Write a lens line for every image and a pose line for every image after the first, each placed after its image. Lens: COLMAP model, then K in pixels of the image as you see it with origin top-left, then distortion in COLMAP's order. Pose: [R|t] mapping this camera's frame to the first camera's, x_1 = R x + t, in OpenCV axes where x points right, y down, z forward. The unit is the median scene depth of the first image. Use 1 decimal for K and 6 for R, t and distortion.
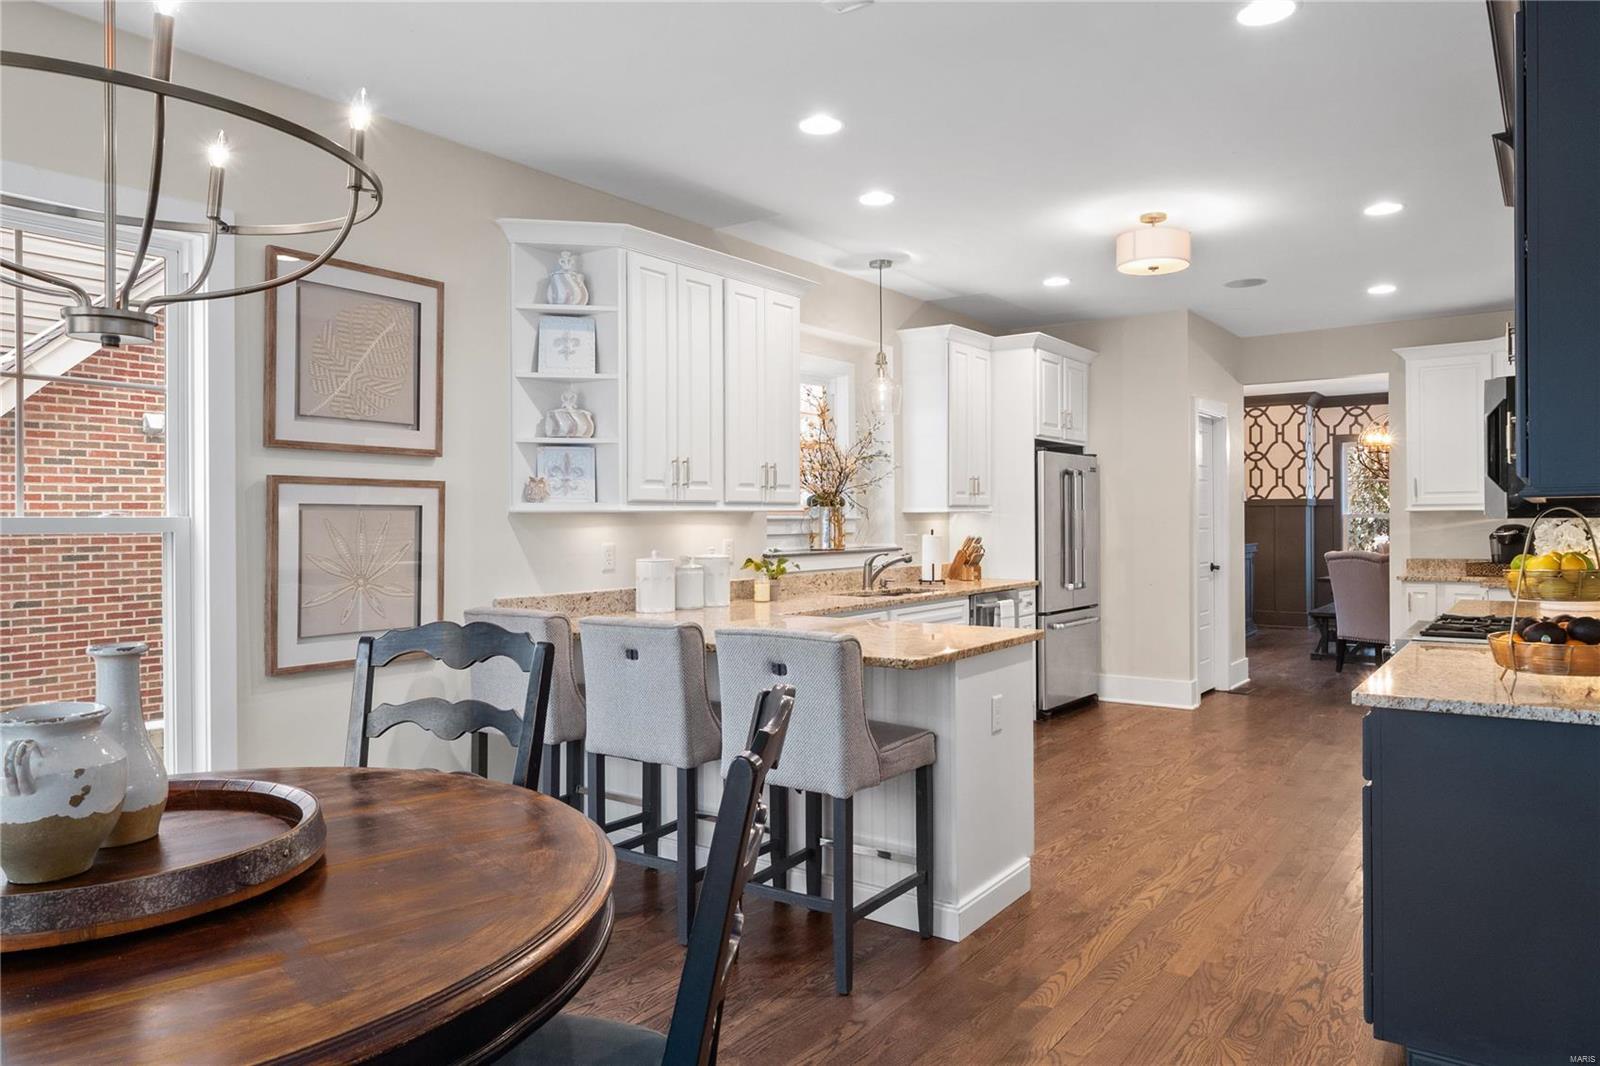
lens RADIAL K [[1115.6, 0, 791.0], [0, 1115.6, 525.9], [0, 0, 1]] dist [0.026859, -0.002218]
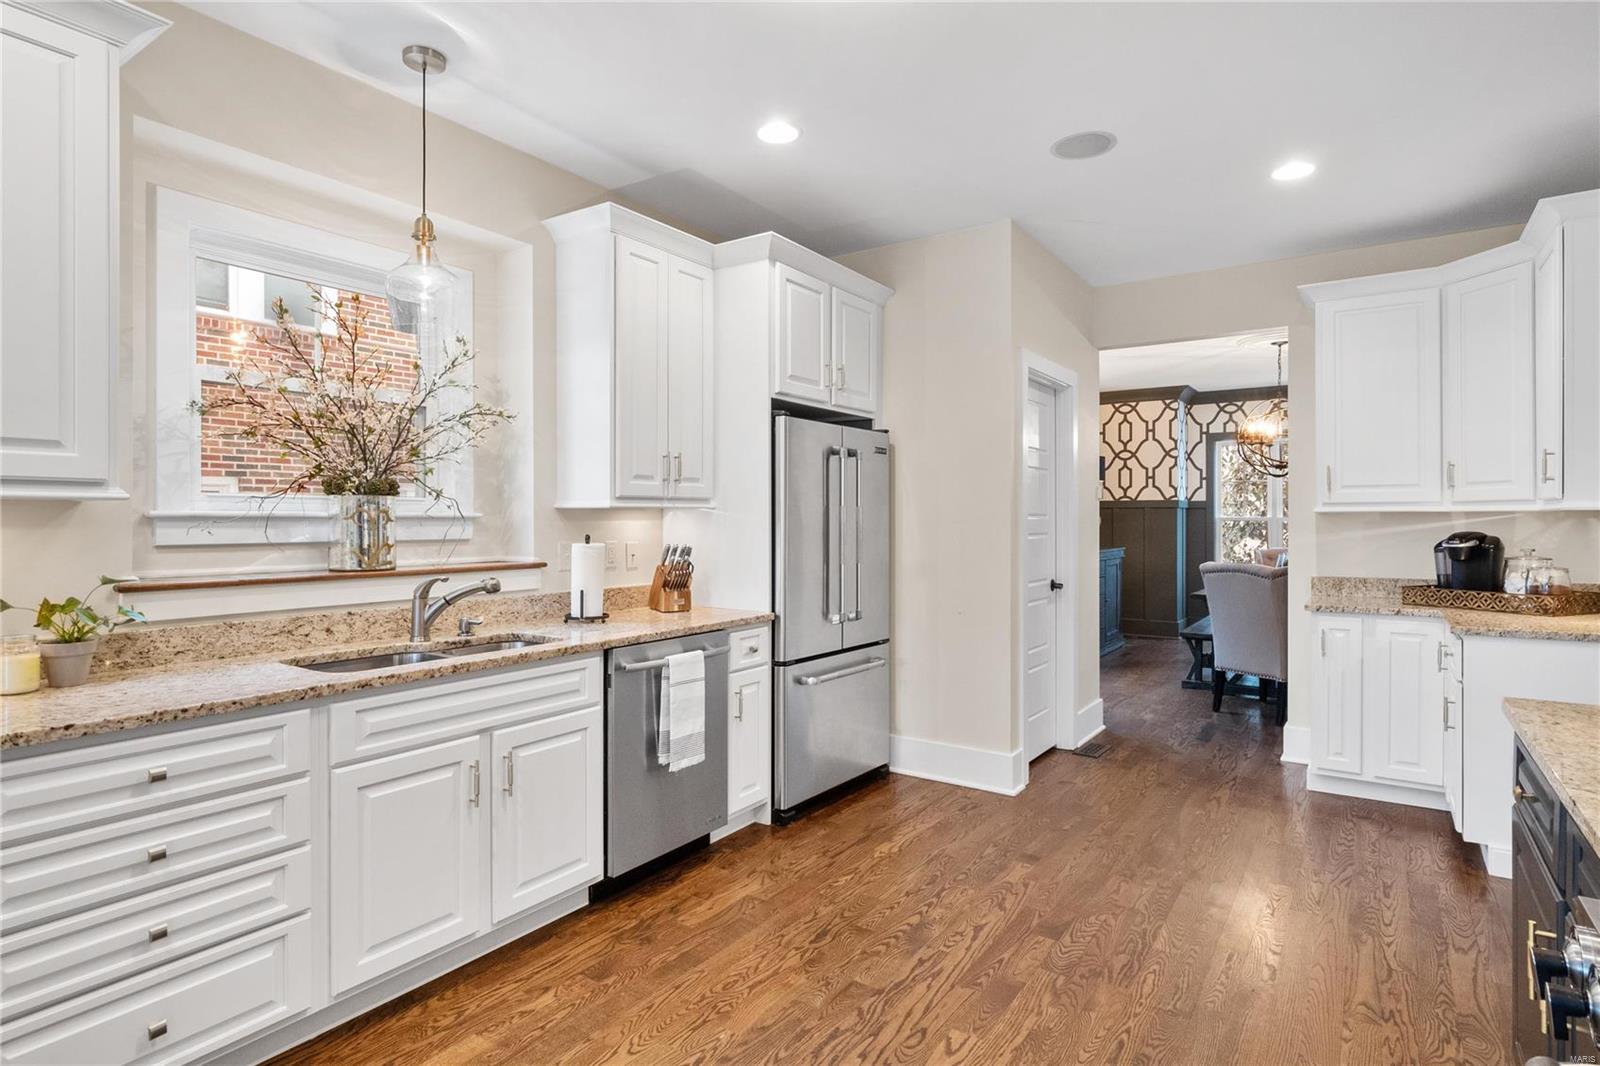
lens RADIAL K [[808.5, 0, 812.7], [0, 808.5, 524.3], [0, 0, 1]] dist [-0.001534, 0.000262]
pose [[0.999963, 0.005767, 0.006412, 0.220052], [-0.005761, 0.999983, -0.000962, -0.002726], [-0.006418, 0.000925, 0.999979, 0.479168]]
